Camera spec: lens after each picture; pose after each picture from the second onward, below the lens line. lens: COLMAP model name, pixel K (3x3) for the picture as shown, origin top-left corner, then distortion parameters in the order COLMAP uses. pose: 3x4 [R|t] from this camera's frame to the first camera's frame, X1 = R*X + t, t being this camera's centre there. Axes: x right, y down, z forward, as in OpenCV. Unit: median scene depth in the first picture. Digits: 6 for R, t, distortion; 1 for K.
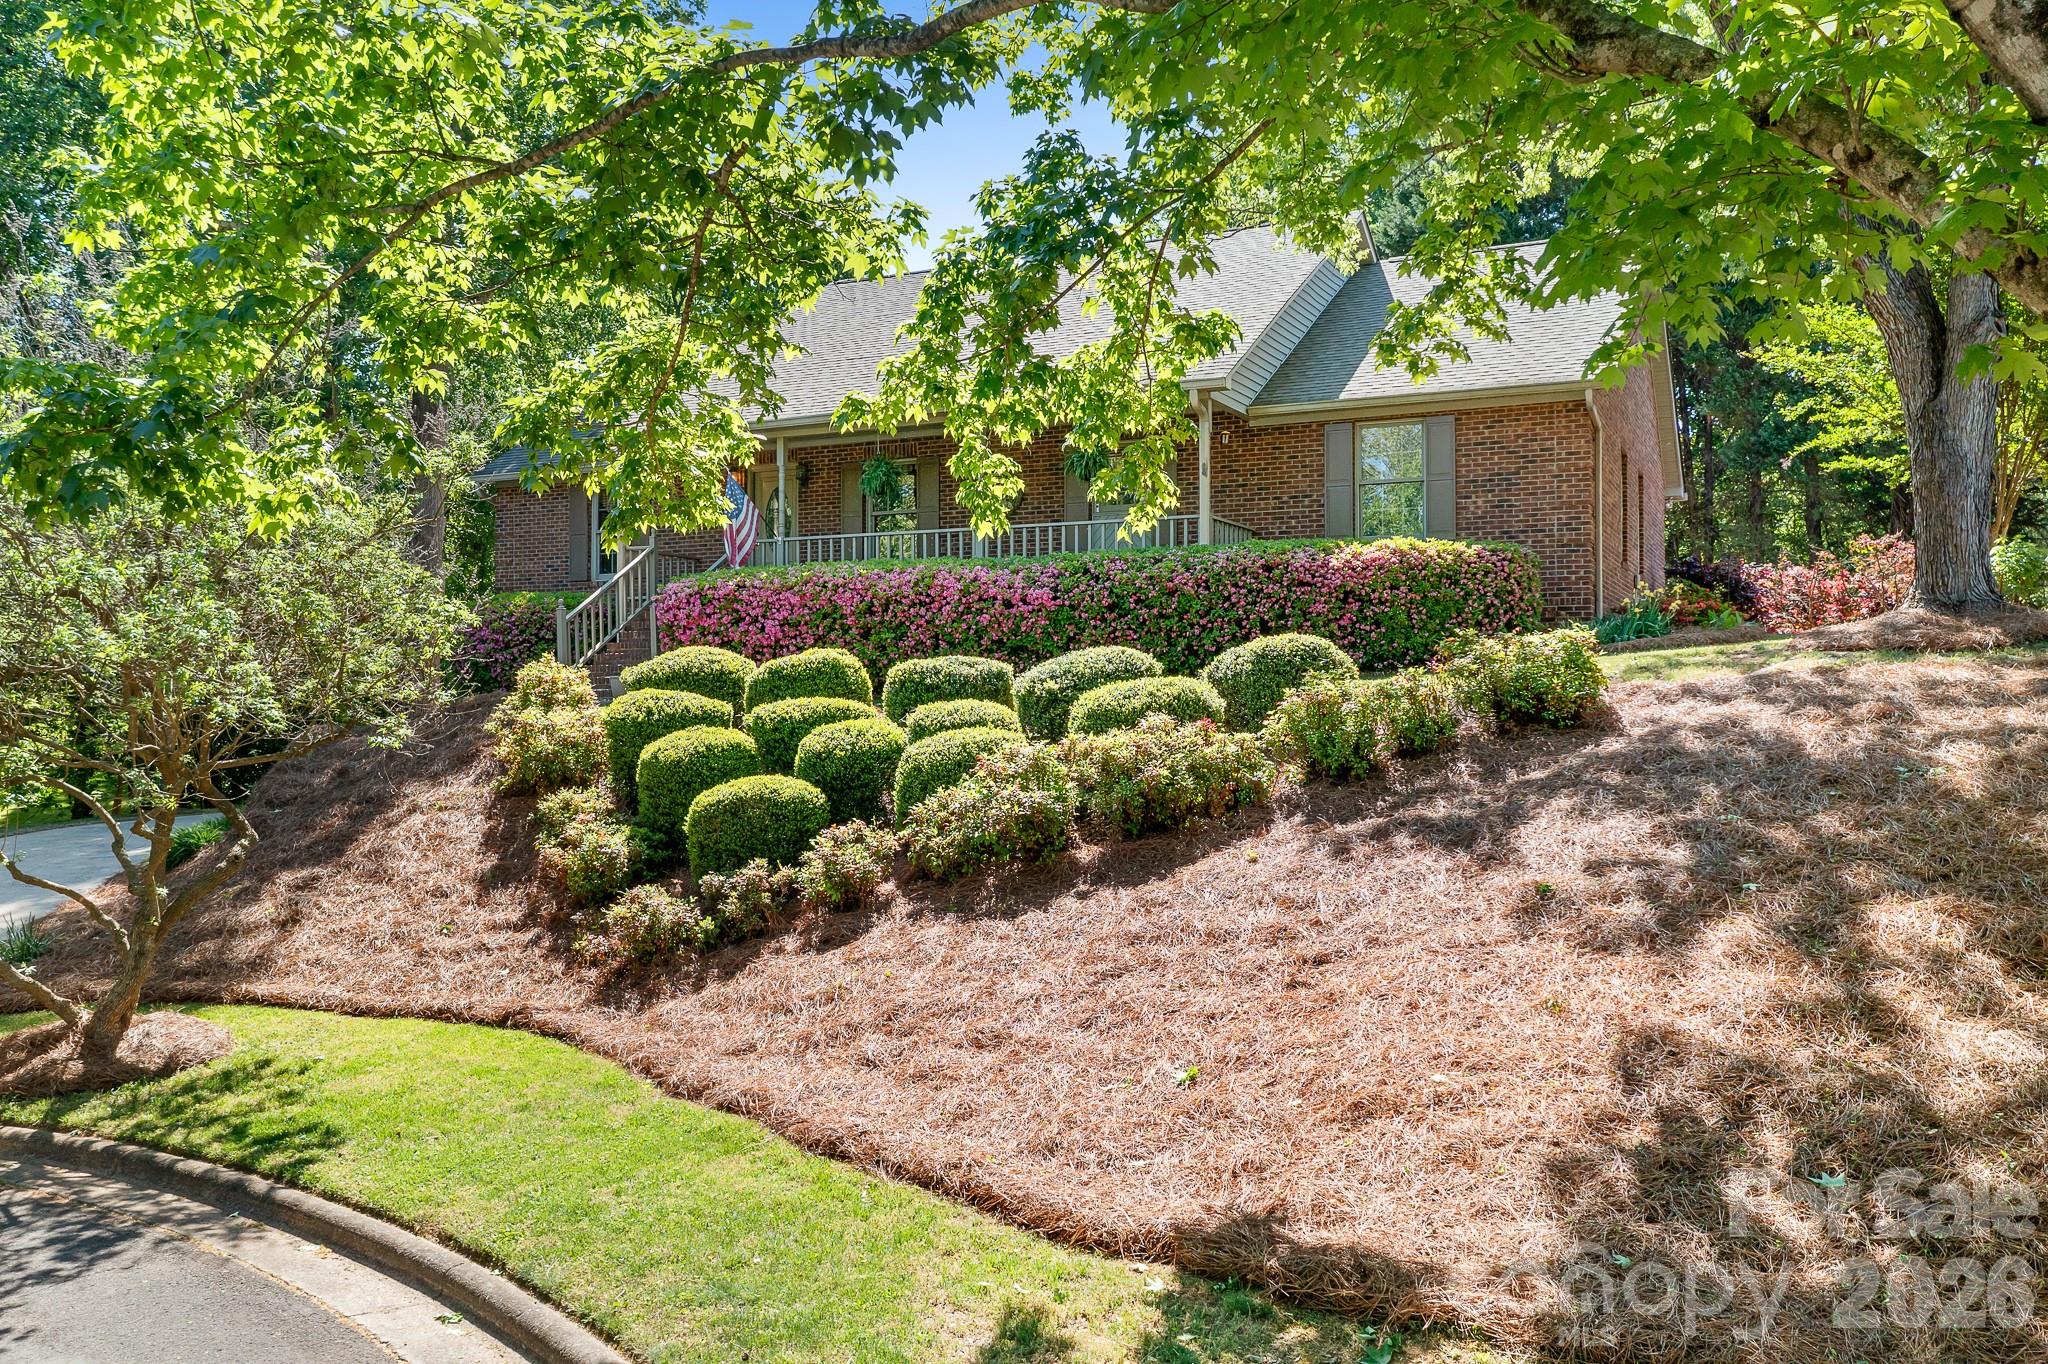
lens RADIAL K [[1620.1, 0, 1024.0], [0, 1620.1, 682.0], [0, 0, 1]] dist [-0.004565, -0.006327]
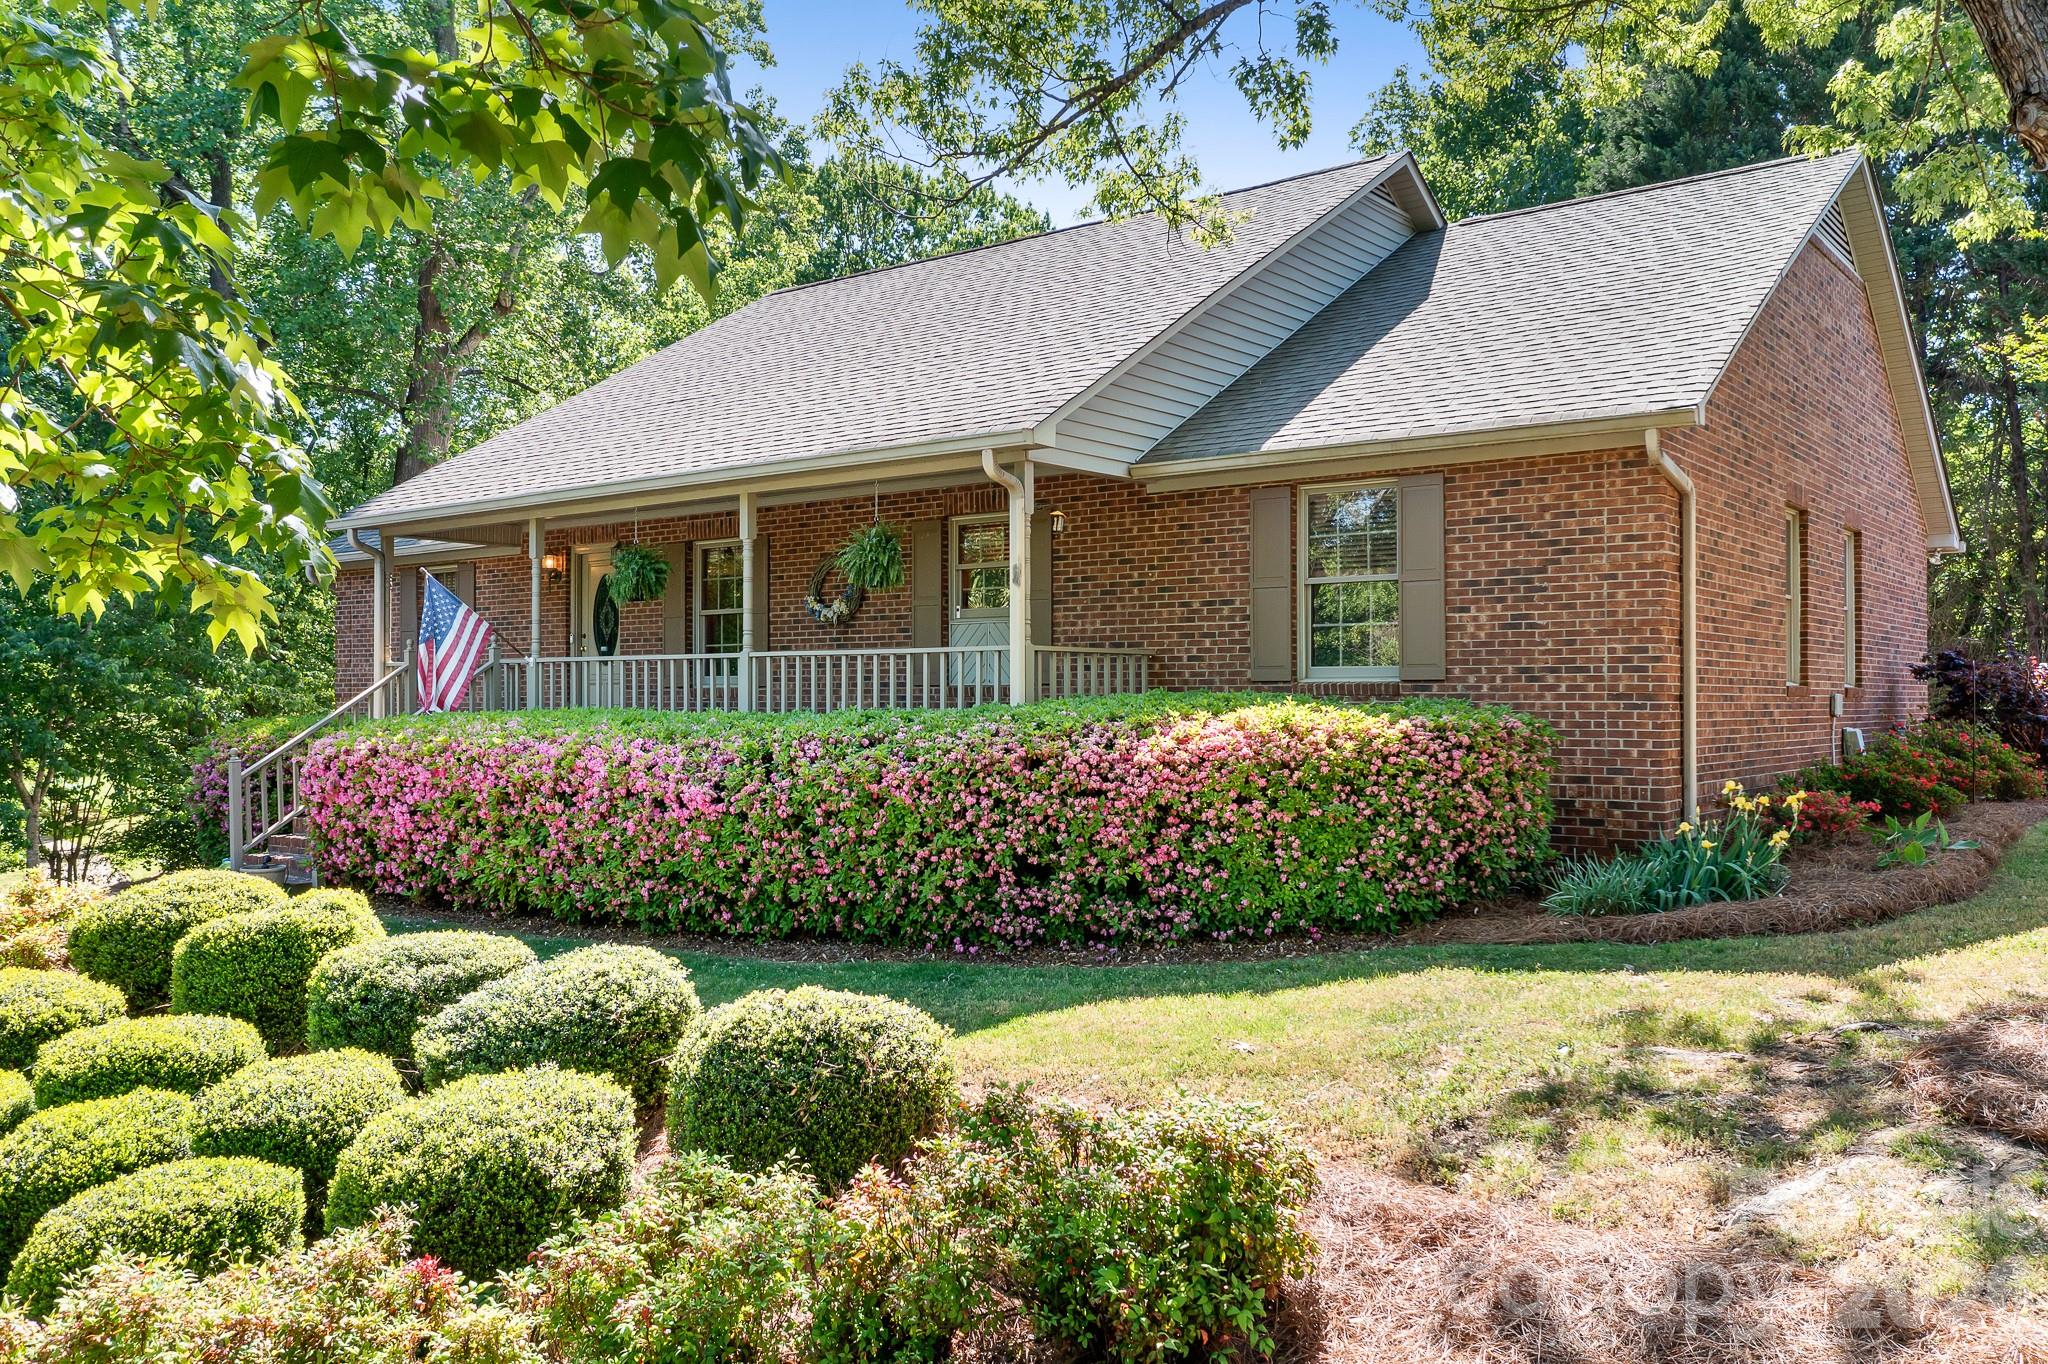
lens RADIAL K [[1620.1, 0, 1024.0], [0, 1620.1, 682.0], [0, 0, 1]] dist [-0.004565, -0.006327]
pose [[0.979287, -0.002323, -0.202466, 0.260079], [0.002970, 0.999991, 0.002892, -0.098742], [0.202457, -0.003433, 0.979285, 0.416892]]
